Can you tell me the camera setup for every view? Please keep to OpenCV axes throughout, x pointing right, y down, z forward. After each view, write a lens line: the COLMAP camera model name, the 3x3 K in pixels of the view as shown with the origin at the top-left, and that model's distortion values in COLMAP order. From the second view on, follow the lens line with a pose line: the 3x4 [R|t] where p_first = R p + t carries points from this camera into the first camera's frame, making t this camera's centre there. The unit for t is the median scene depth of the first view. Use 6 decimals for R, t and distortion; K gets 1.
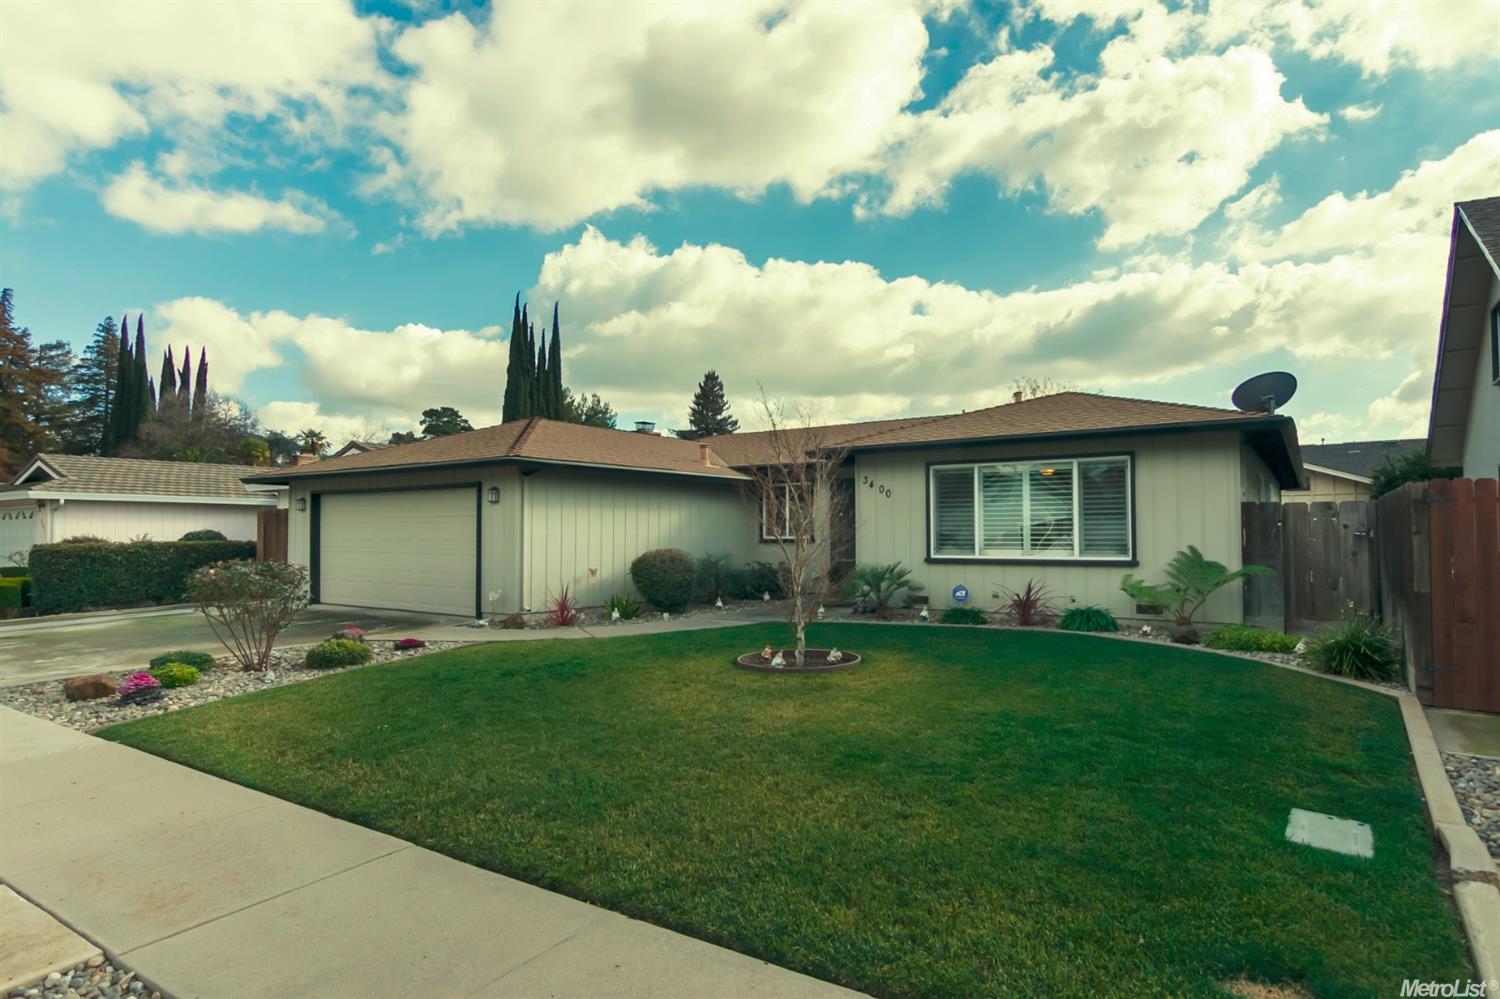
lens RADIAL K [[833.0, 0, 750.2], [0, 833.0, 502.6], [0, 0, 1]] dist [-0.000896, 0.000641]
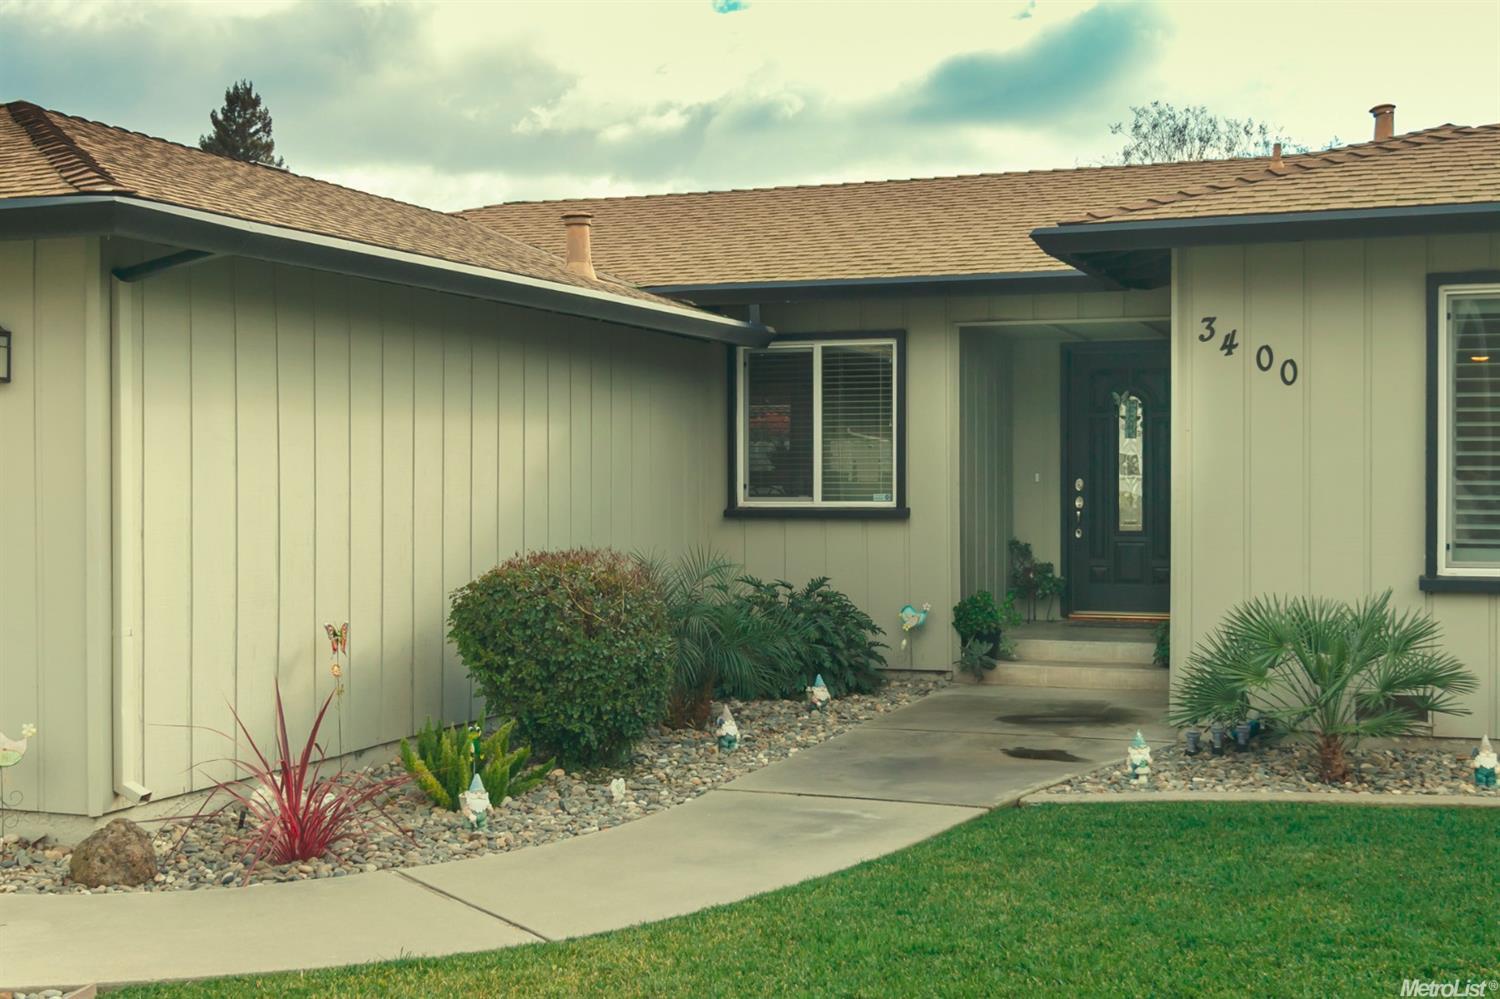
lens RADIAL K [[1871.3, 0, 751.3], [0, 1871.3, 497.0], [0, 0, 1]] dist [-0.001723, 0.000000]
pose [[0.972179, 0.000024, 0.234240, -0.196328], [-0.011091, 0.998883, 0.045928, 0.006237], [-0.233977, -0.047249, 0.971093, 0.354173]]
